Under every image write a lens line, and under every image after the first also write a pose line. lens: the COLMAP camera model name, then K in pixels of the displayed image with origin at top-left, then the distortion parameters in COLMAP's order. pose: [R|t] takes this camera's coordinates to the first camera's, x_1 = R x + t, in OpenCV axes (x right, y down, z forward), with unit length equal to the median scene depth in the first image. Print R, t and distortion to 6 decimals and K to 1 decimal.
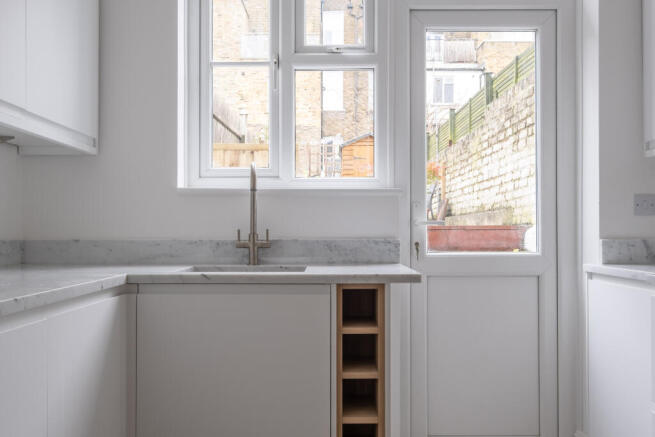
lens RADIAL K [[646.6, 0, 328.5], [0, 646.6, 224.2], [0, 0, 1]] dist [-0.001927, 0.000000]
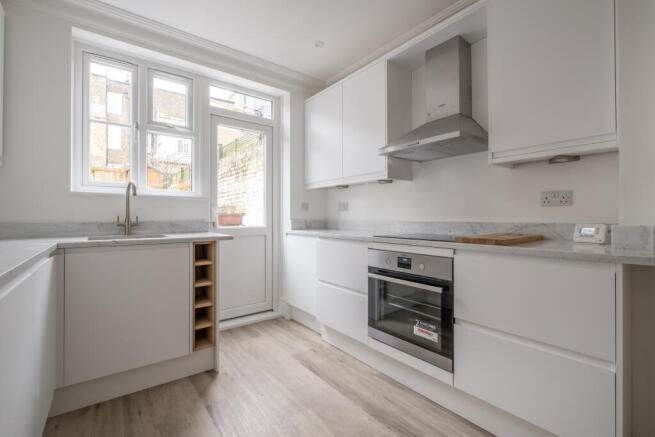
lens RADIAL K [[291.6, 0, 331.3], [0, 291.6, 215.9], [0, 0, 1]] dist [-0.006637, 0.002345]
pose [[0.791111, 0.002949, 0.611665, -0.159149], [-0.007891, 0.999954, 0.005384, -0.001184], [-0.611621, -0.009086, 0.791098, -0.015593]]
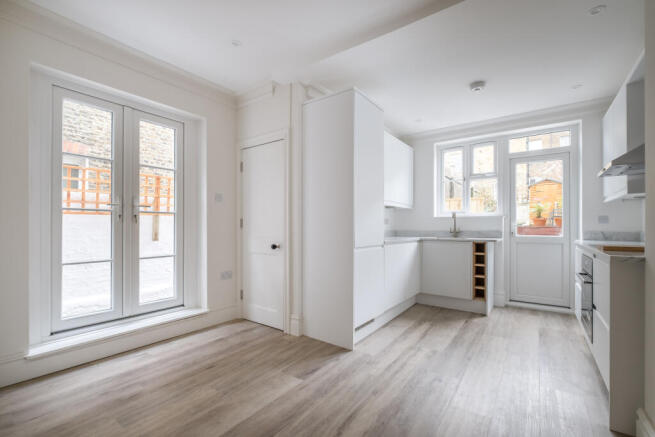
lens RADIAL K [[291.6, 0, 324.0], [0, 291.6, 225.0], [0, 0, 1]] dist [-0.006637, 0.002345]
pose [[0.801137, -0.002862, -0.598474, 0.269904], [0.004549, 0.999989, 0.001307, -0.013578], [0.598464, -0.003770, 0.801141, -0.752095]]
